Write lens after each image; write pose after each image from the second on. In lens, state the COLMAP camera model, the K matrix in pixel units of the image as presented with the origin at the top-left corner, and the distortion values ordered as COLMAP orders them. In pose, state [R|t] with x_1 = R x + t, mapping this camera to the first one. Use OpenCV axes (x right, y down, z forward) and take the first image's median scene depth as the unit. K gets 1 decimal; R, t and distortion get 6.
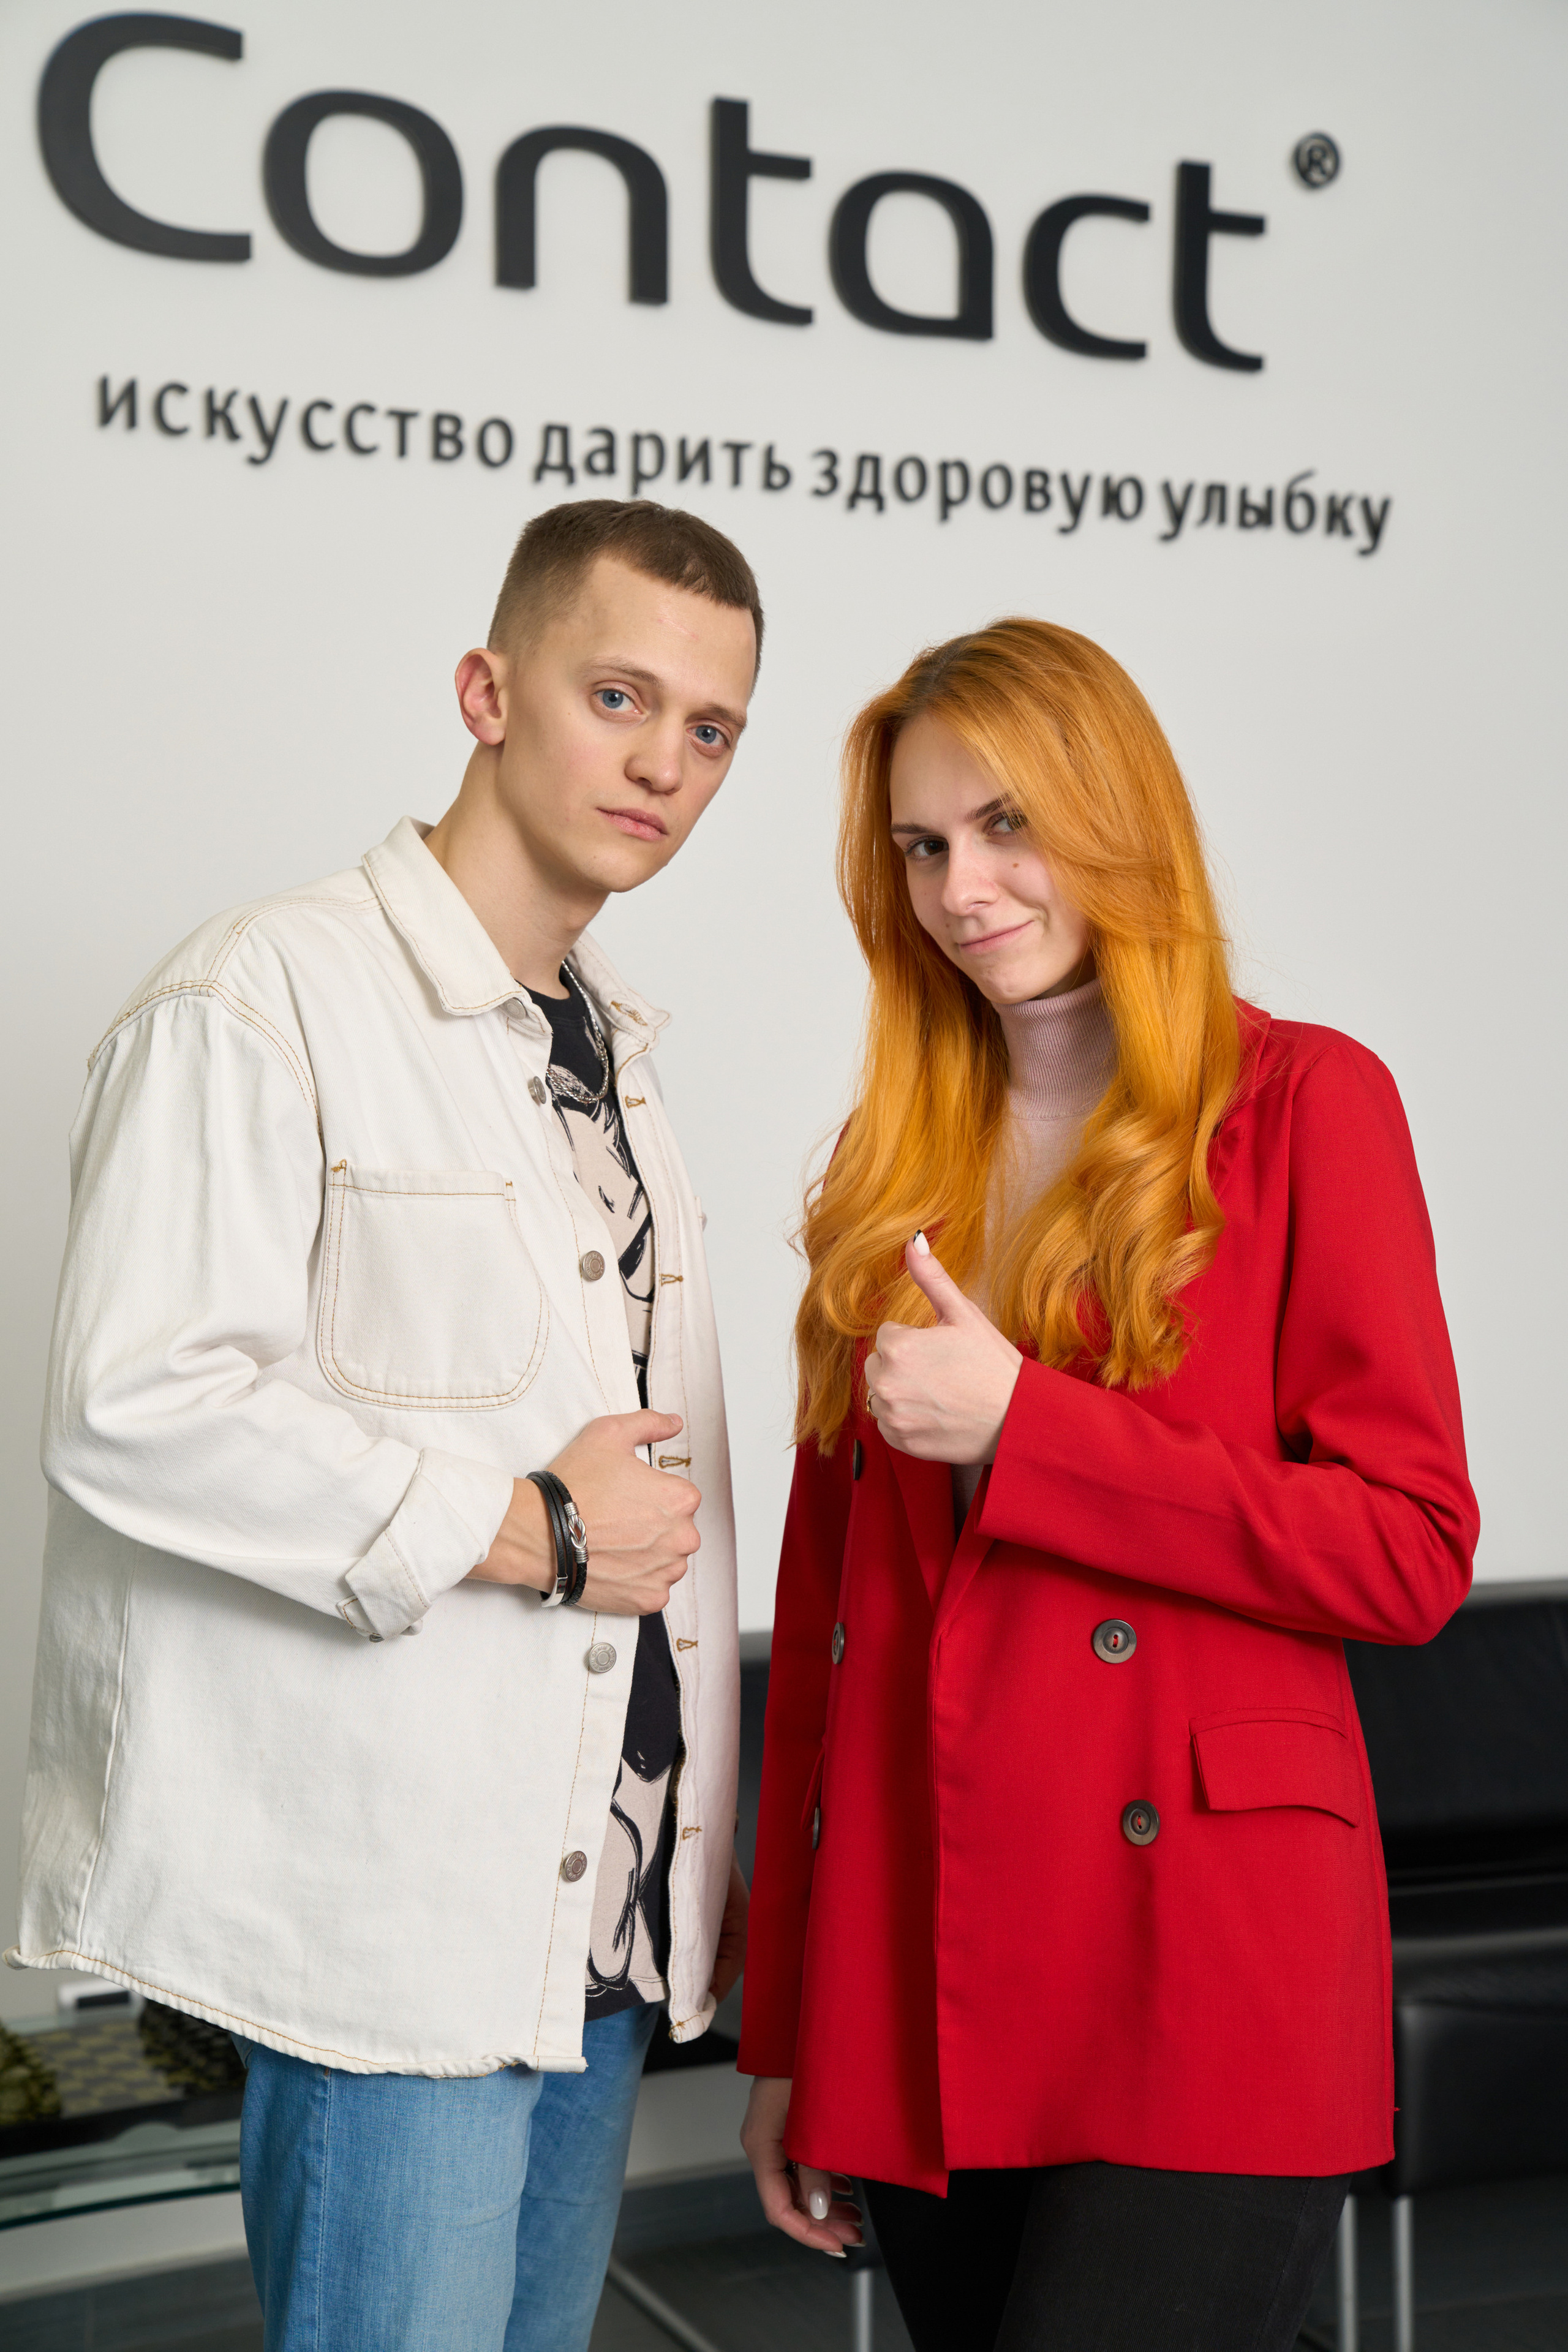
lens RADIAL K [[3429.5, 0, 793.2], [0, 3429.5, 1177.5], [0, 0, 1]] dist [0.129993, 0.585358]
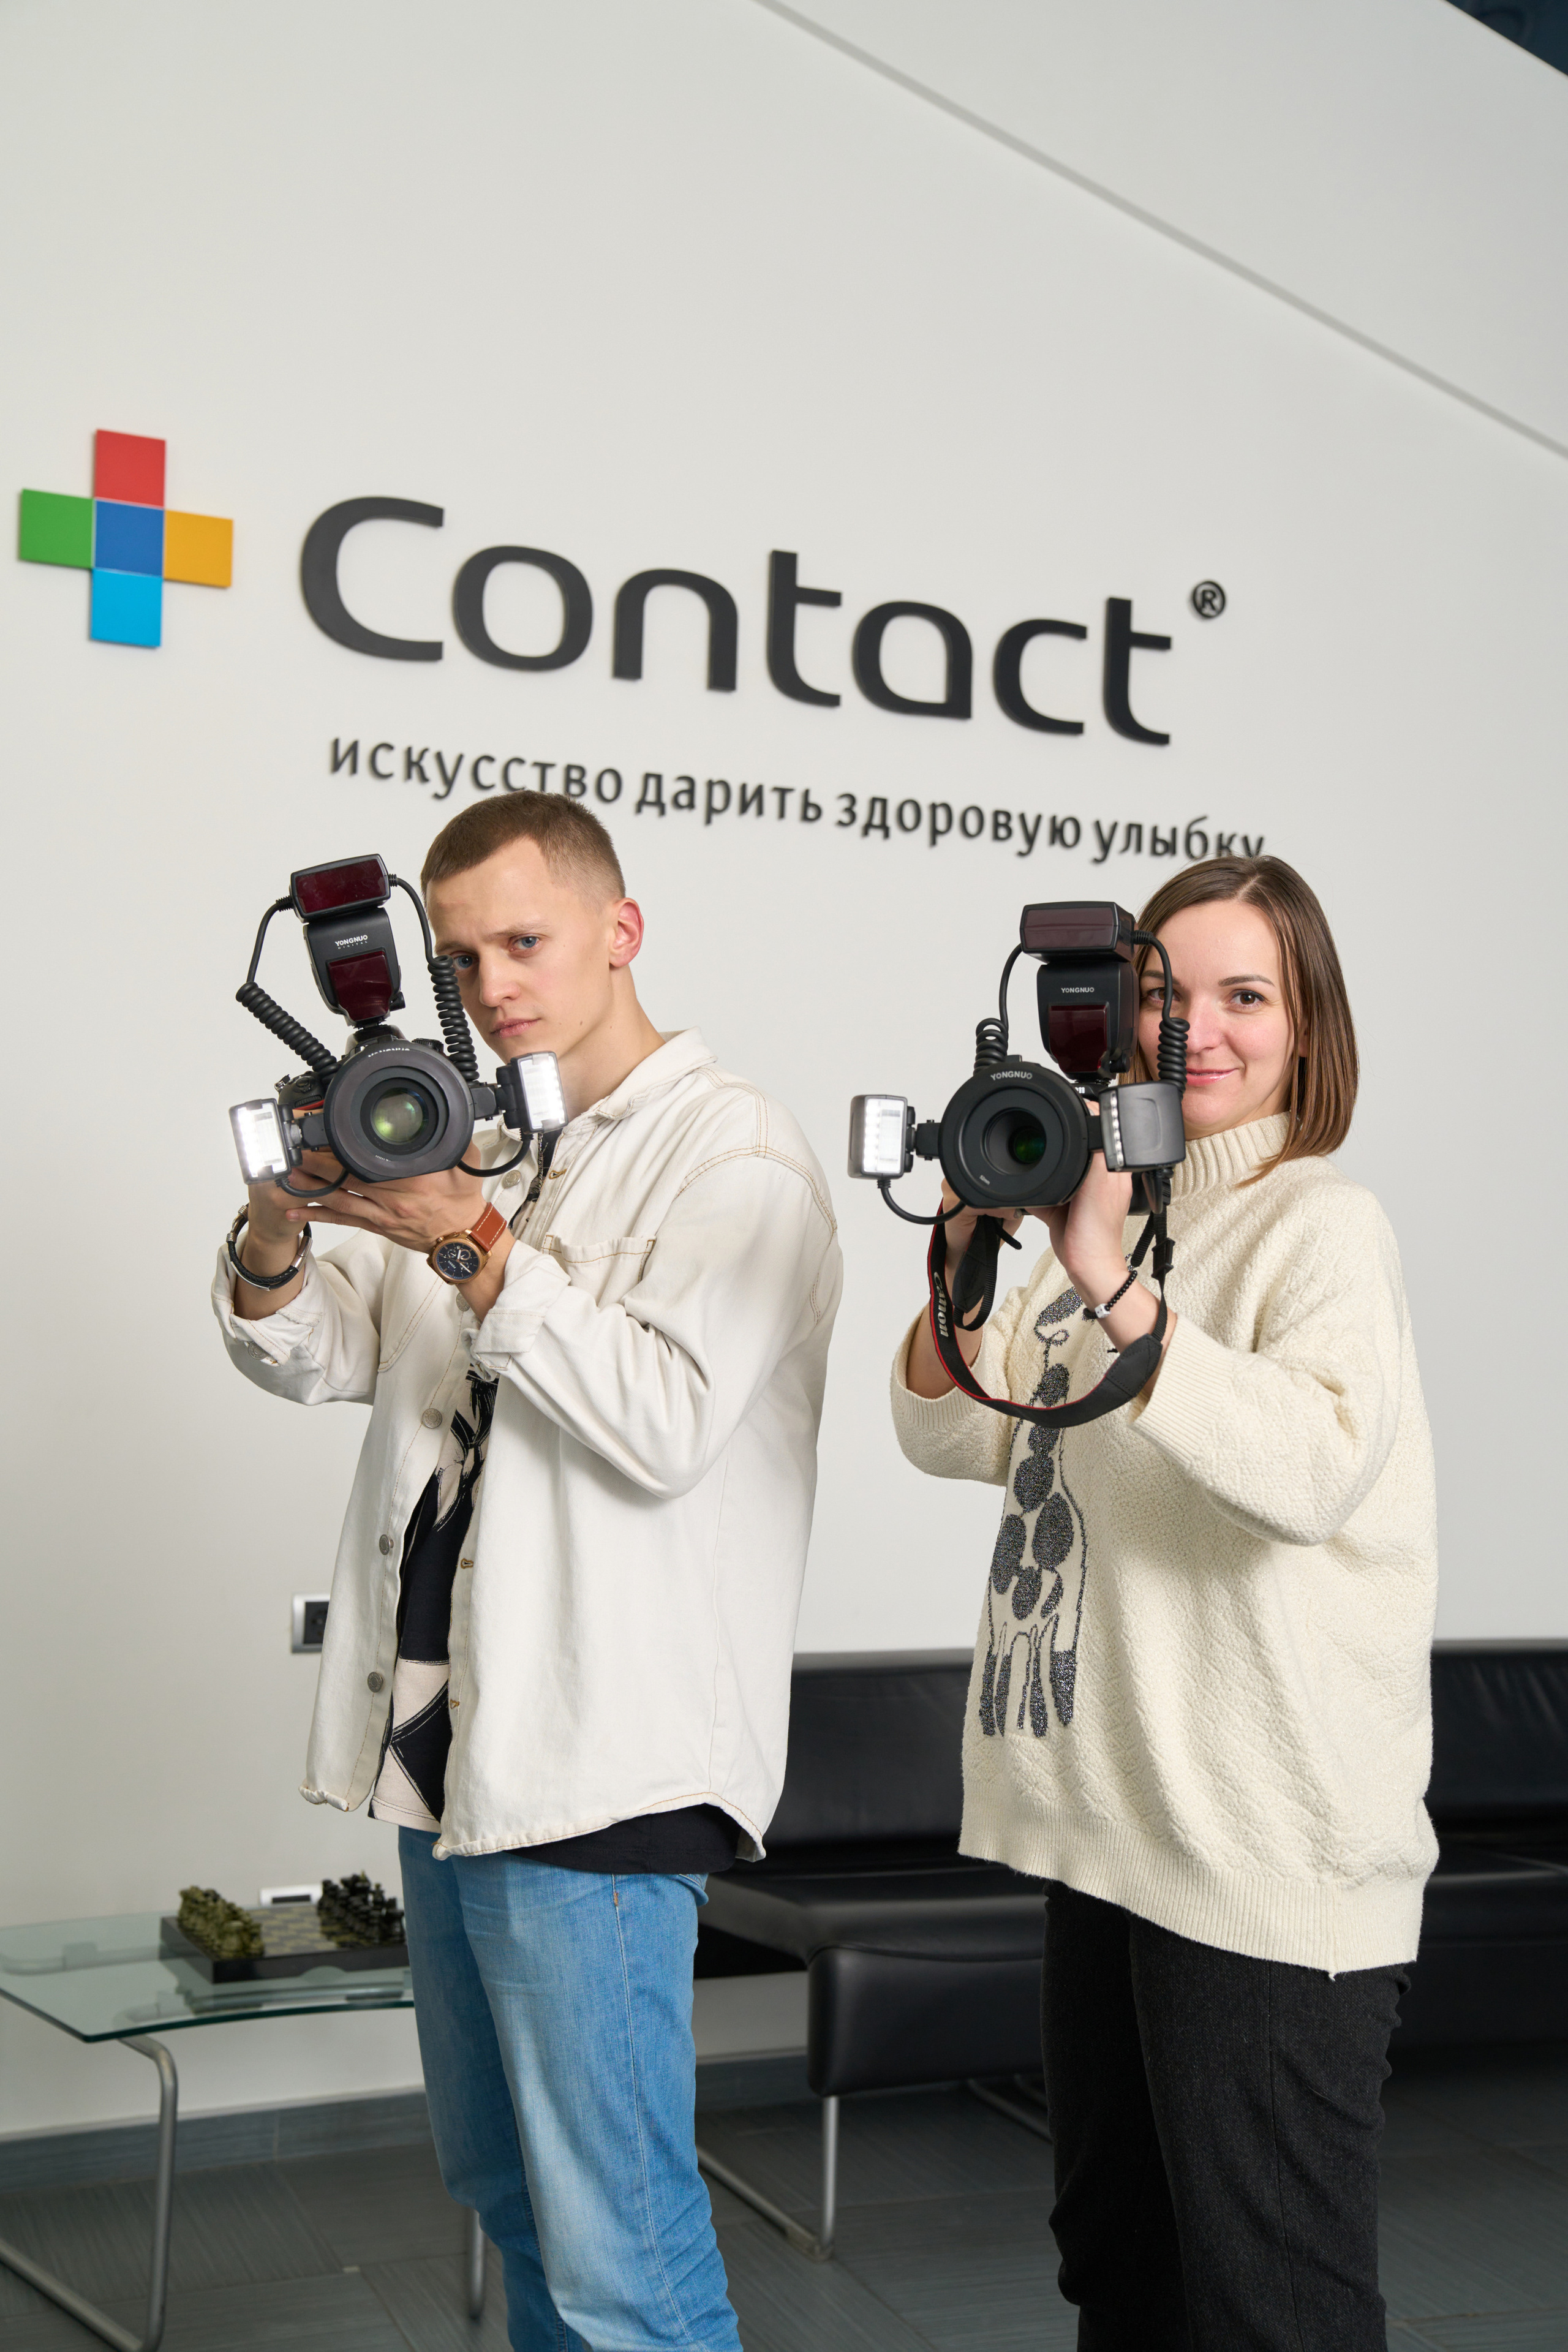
lens RADIAL K [[2946.7, 0, 796.8], [0, 2946.7, 1175.0], [0, 0, 1]] dist [0.066754, 0.400386]
pose [[0.999368, 0.023233, -0.026897, 0.024869], [-0.025095, 0.997154, -0.071088, 0.026915], [0.025169, 0.071718, 0.997107, -0.172324]]
